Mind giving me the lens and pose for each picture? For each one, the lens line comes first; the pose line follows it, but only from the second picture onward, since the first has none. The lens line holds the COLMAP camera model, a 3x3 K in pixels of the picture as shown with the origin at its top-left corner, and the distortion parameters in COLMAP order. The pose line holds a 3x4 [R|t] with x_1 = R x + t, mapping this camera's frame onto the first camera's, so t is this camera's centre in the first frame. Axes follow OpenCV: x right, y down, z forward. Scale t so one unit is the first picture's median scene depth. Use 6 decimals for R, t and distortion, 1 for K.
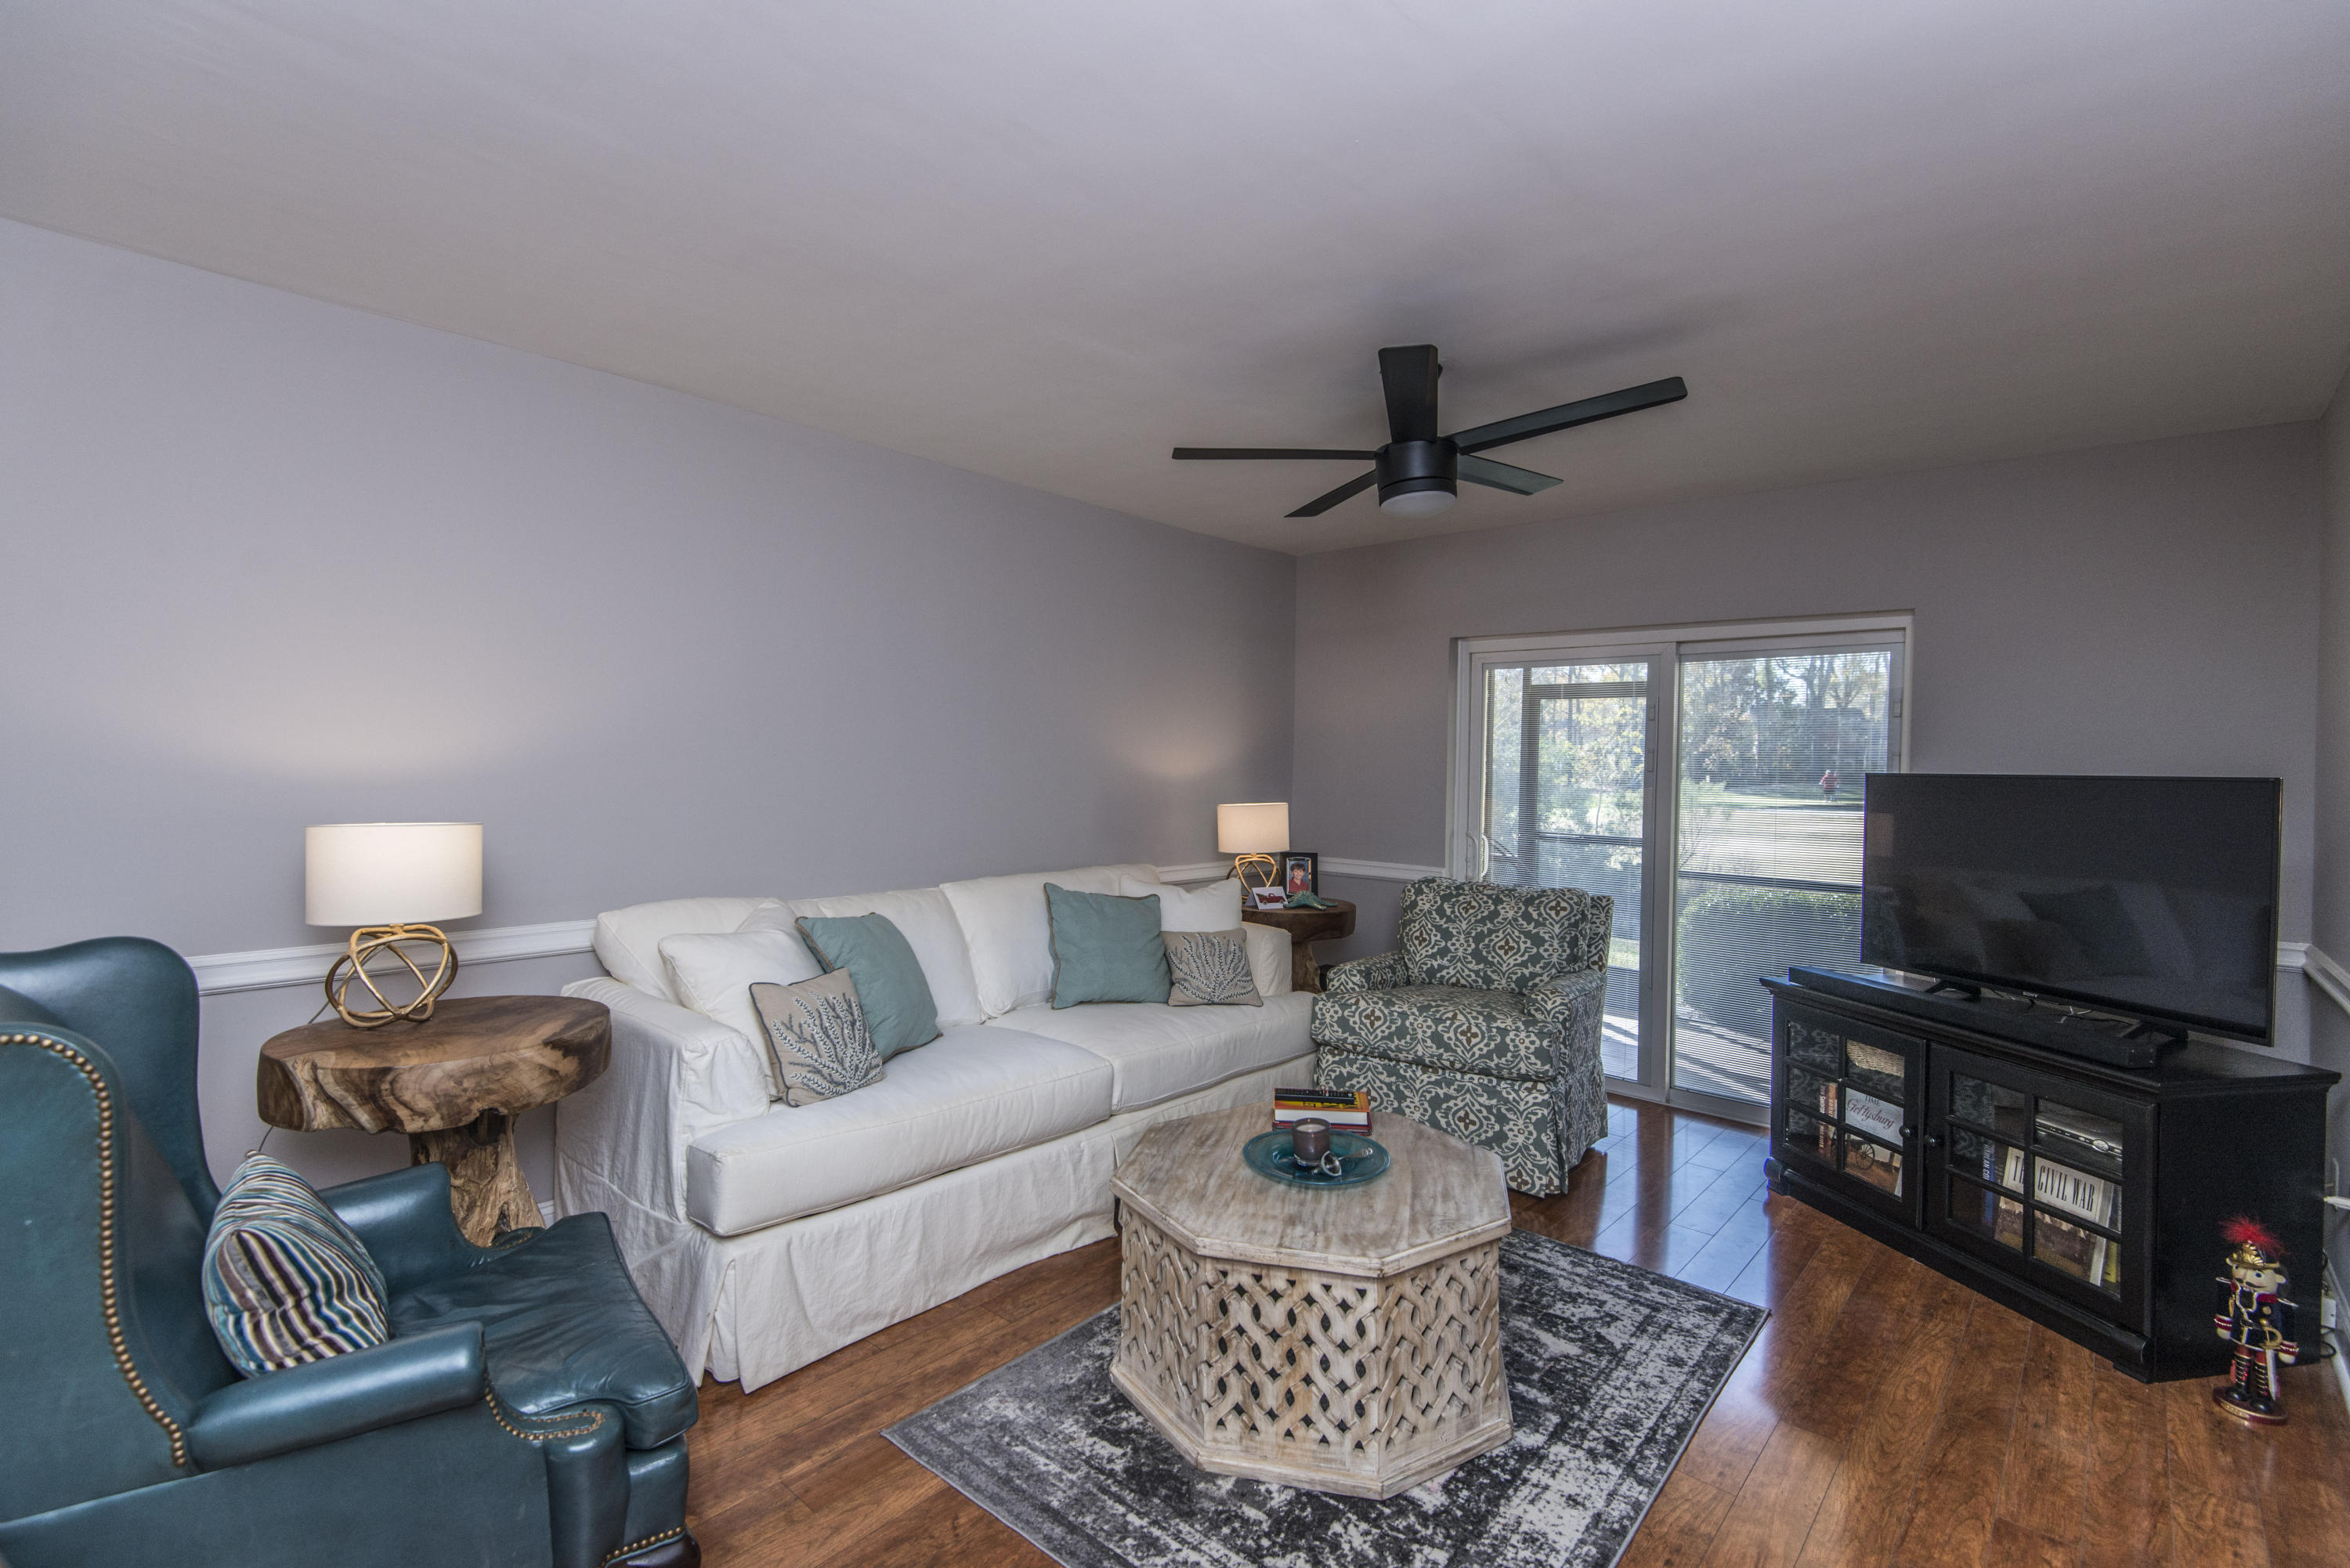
lens RADIAL K [[1082.2, 0, 1174.1], [0, 1082.2, 775.3], [0, 0, 1]] dist [0.020890, -0.009548]
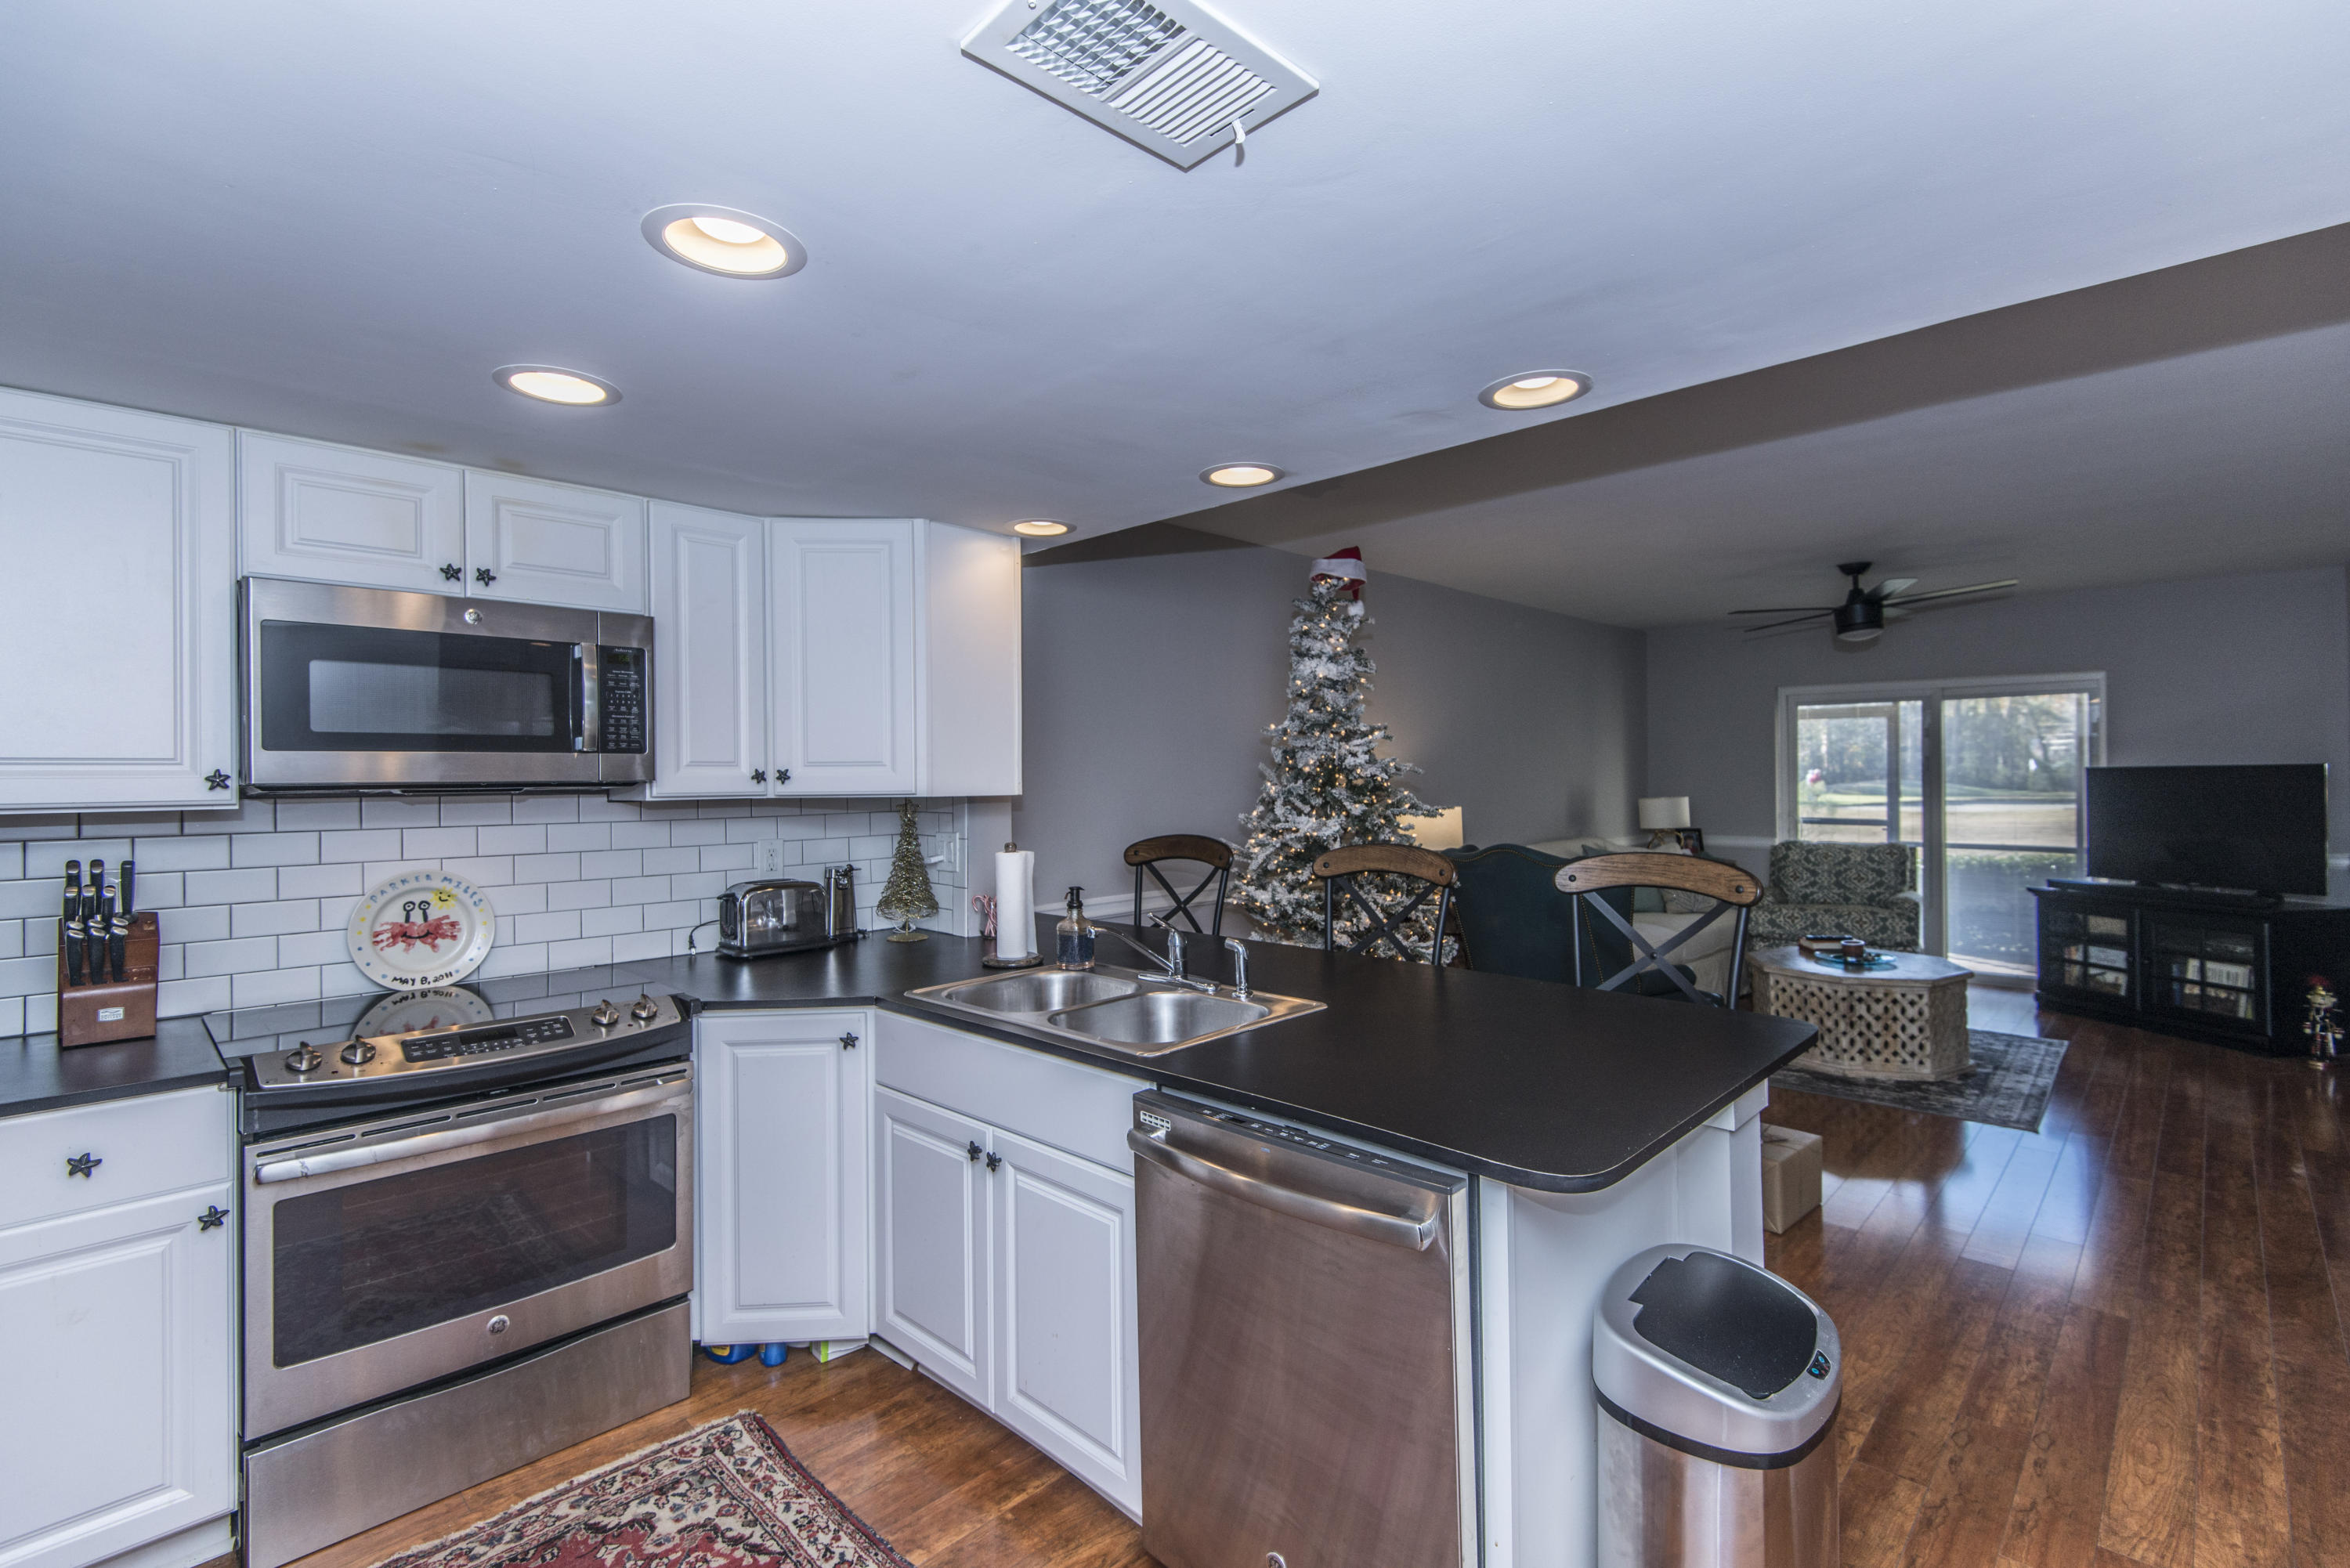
lens RADIAL K [[1082.2, 0, 1172.4], [0, 1082.2, 775.1], [0, 0, 1]] dist [0.020890, -0.009548]
pose [[0.998909, -0.027162, -0.037979, -1.045738], [0.026542, 0.999508, -0.016729, -0.001167], [0.038414, 0.015703, 0.999139, -1.107143]]
